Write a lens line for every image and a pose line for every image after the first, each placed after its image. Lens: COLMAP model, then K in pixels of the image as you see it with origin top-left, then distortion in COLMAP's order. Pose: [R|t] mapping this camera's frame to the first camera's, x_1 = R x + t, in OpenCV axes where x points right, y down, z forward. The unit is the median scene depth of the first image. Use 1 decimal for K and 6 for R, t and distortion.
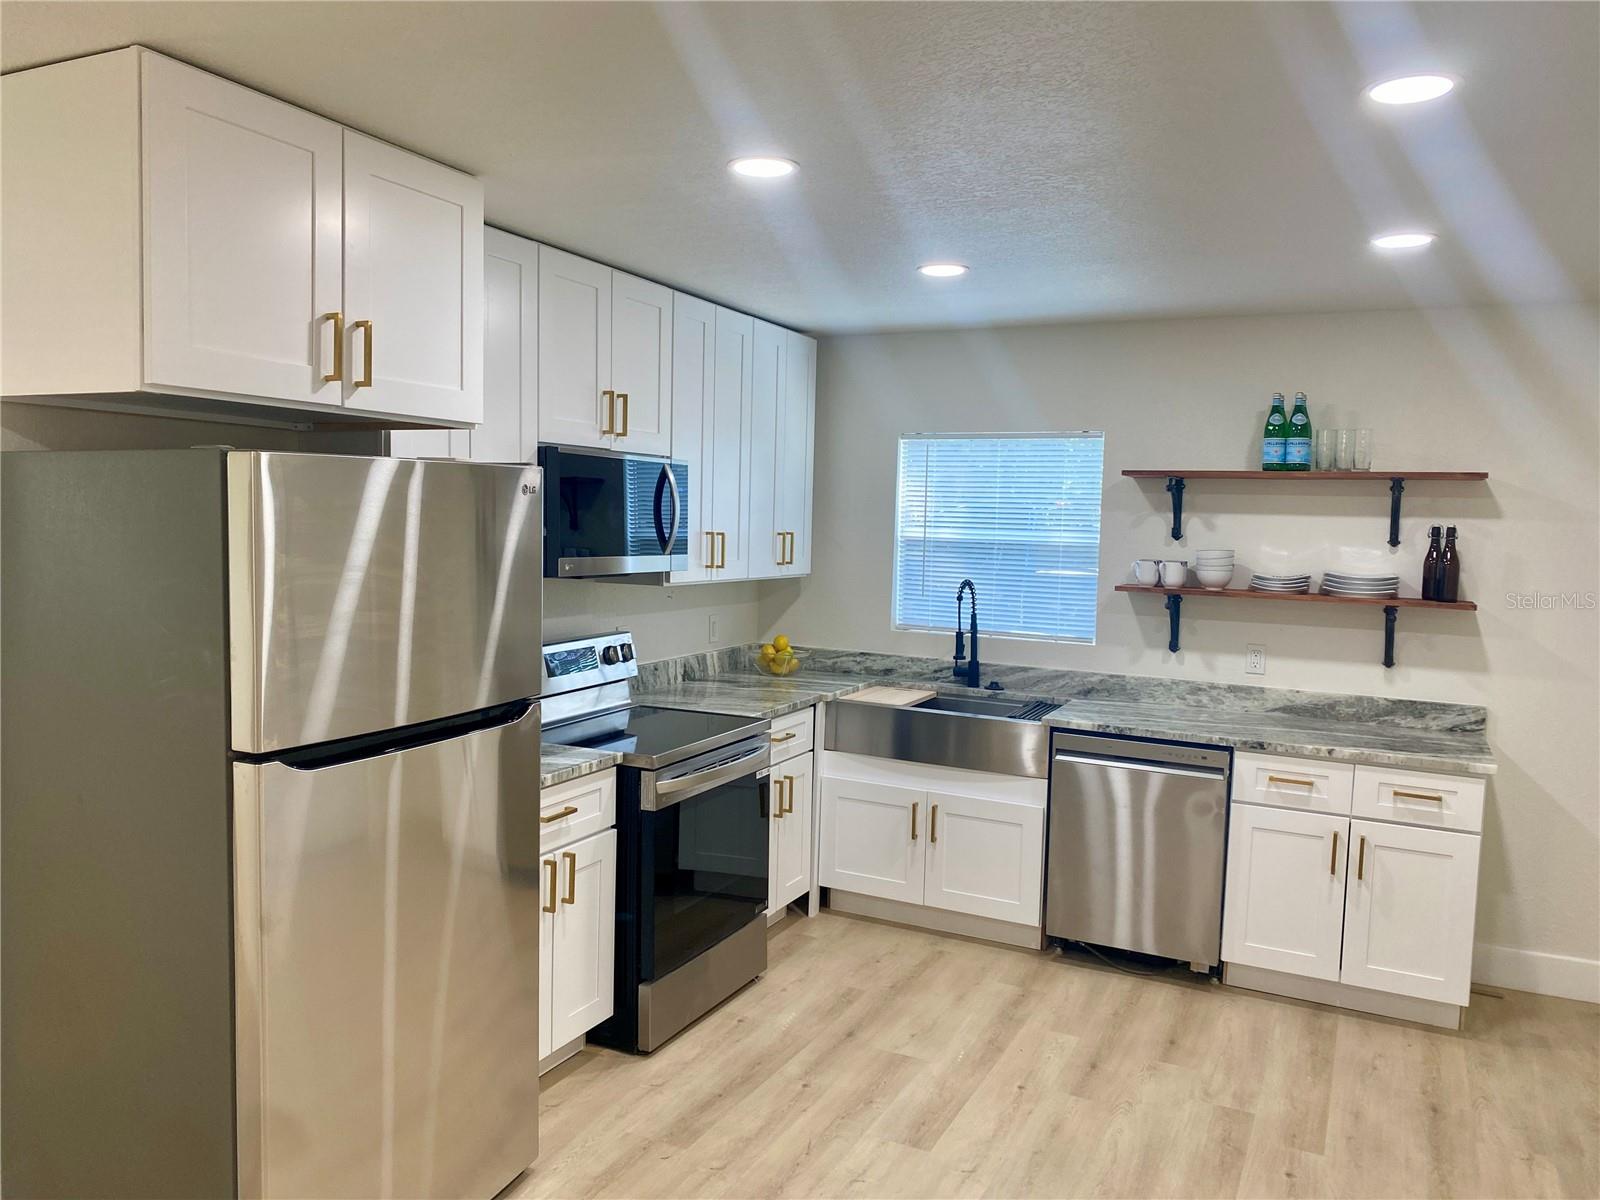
lens RADIAL K [[1208.8, 0, 747.3], [0, 1208.8, 602.9], [0, 0, 1]] dist [-0.002156, -0.002040]
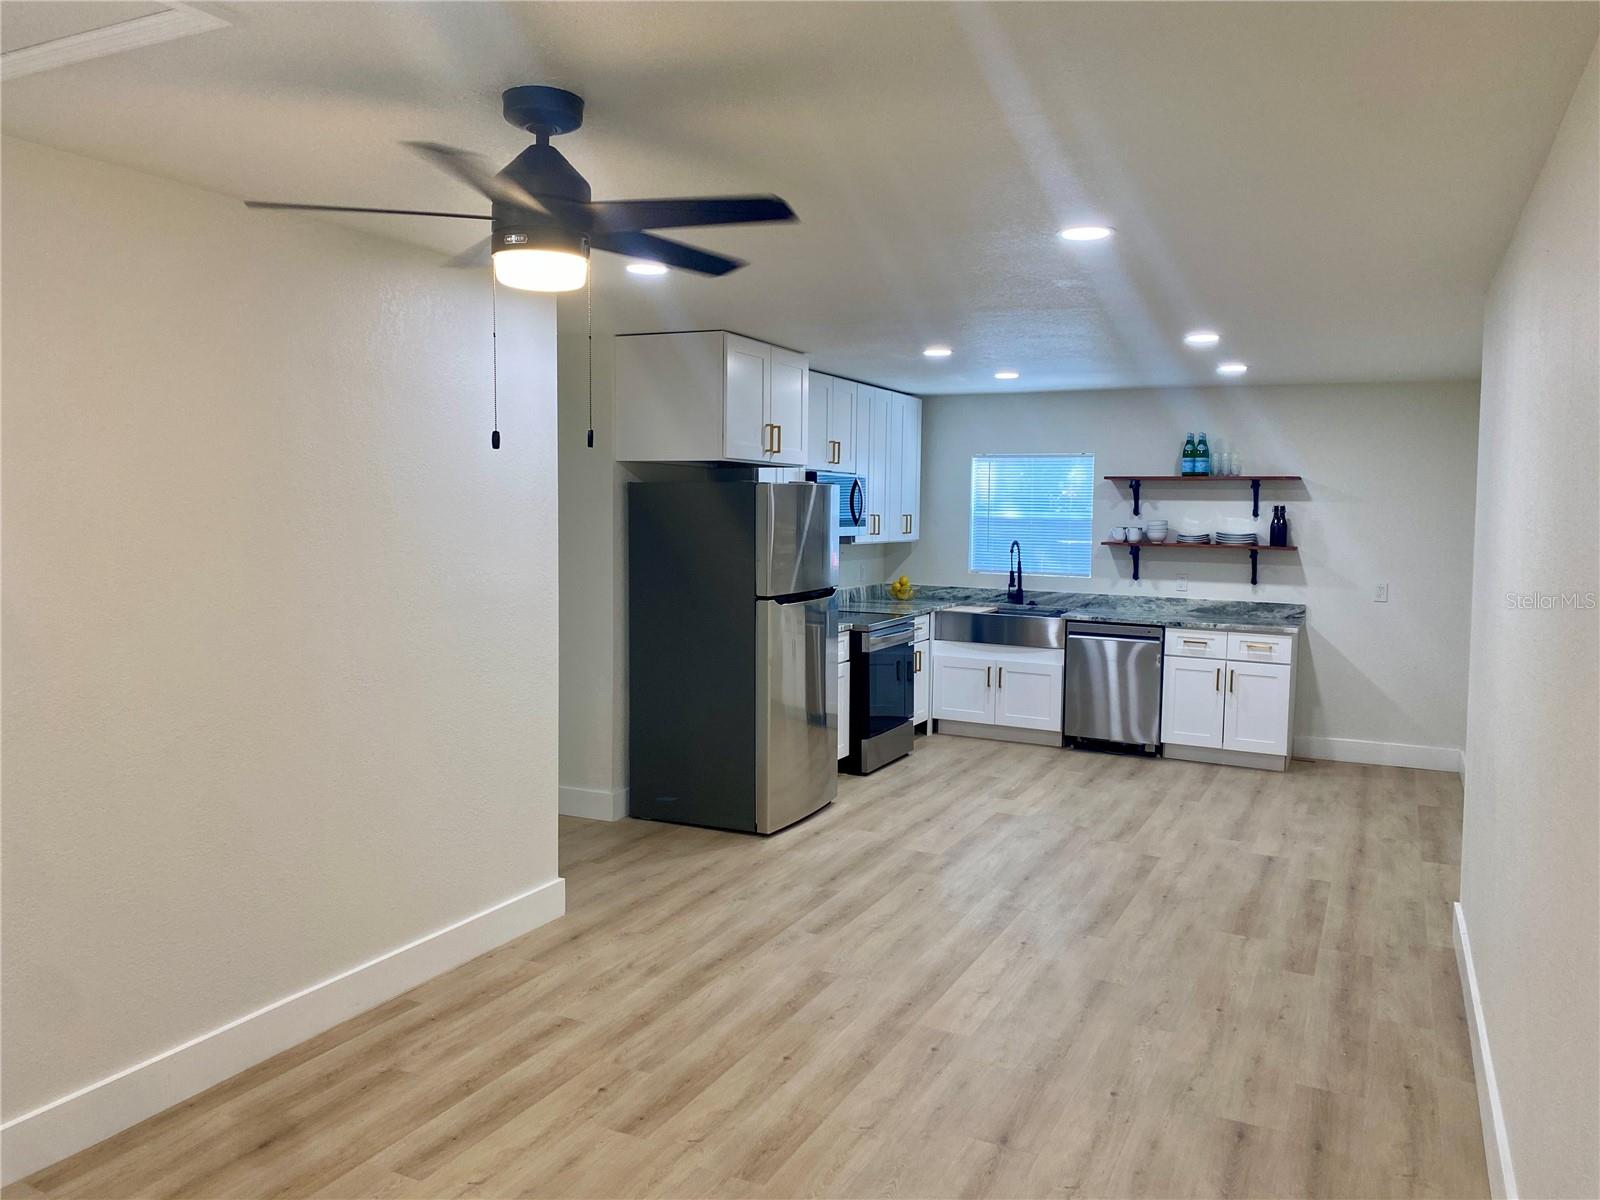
lens RADIAL K [[1200.6, 0, 774.4], [0, 1200.6, 588.7], [0, 0, 1]] dist [0.066052, -0.100933]
pose [[0.999835, -0.012771, 0.012906, -0.205552], [0.012817, 0.999912, -0.003513, 0.056691], [-0.012860, 0.003678, 0.999911, -0.790361]]
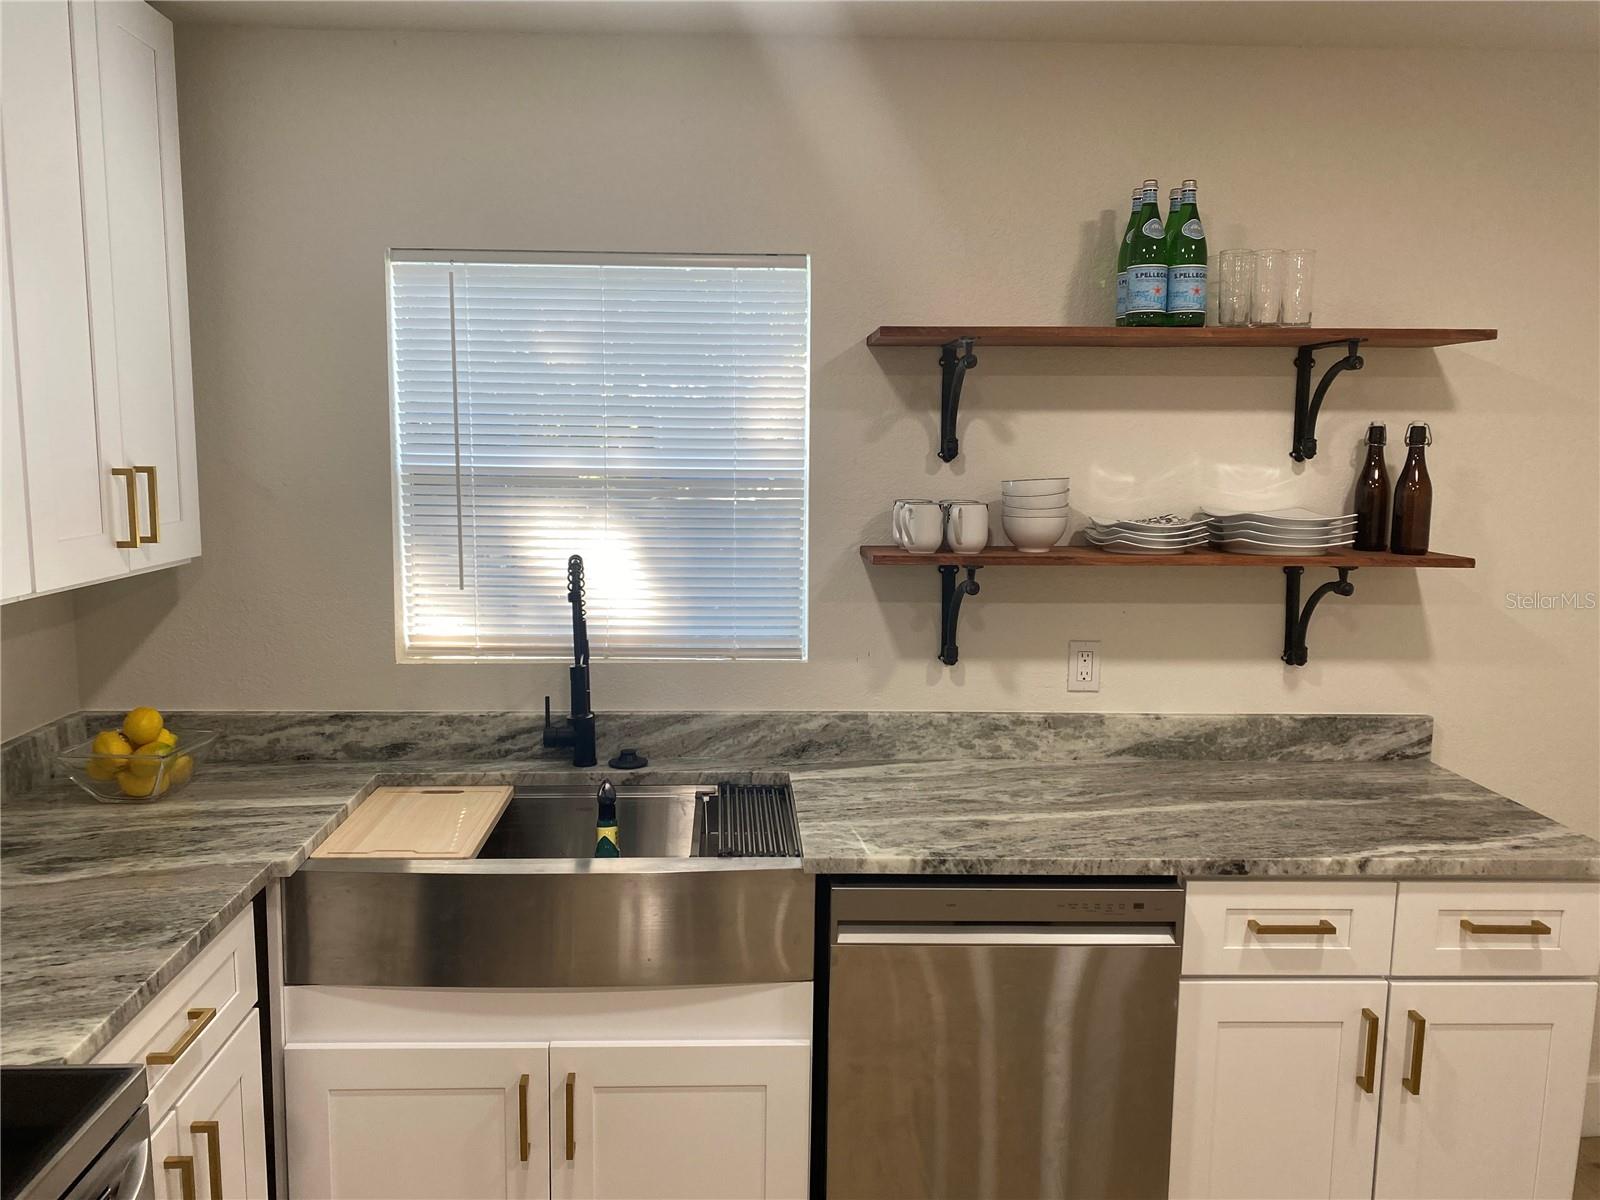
lens RADIAL K [[1200.6, 0, 774.4], [0, 1200.6, 588.7], [0, 0, 1]] dist [0.066052, -0.100933]
pose [[0.865521, -0.081828, 0.494142, 0.015452], [0.053615, 0.996032, 0.071029, -0.040335], [-0.497994, -0.034984, 0.866475, 0.608398]]
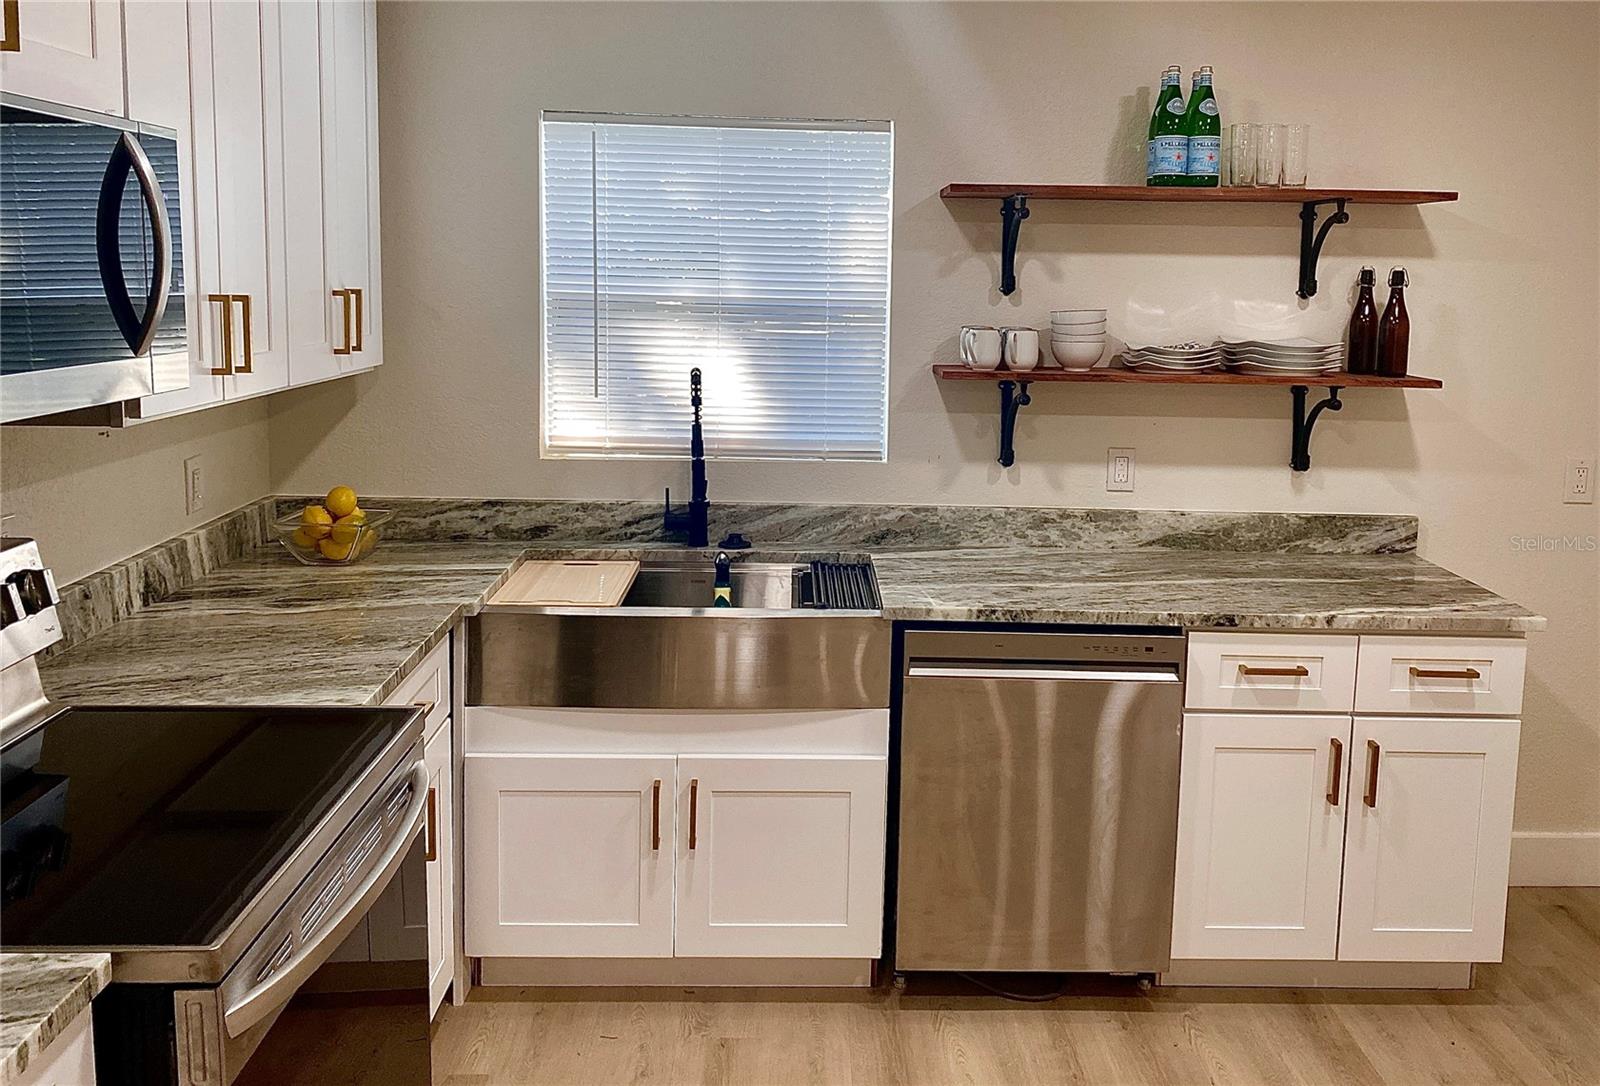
lens RADIAL K [[1308.9, 0, 853.1], [0, 1308.9, 411.4], [0, 0, 1]] dist [0.134951, -0.278721]
pose [[0.864123, -0.061813, 0.499471, -0.077773], [0.039798, 0.997714, 0.054620, -0.033717], [-0.501705, -0.027321, 0.864607, 0.461965]]
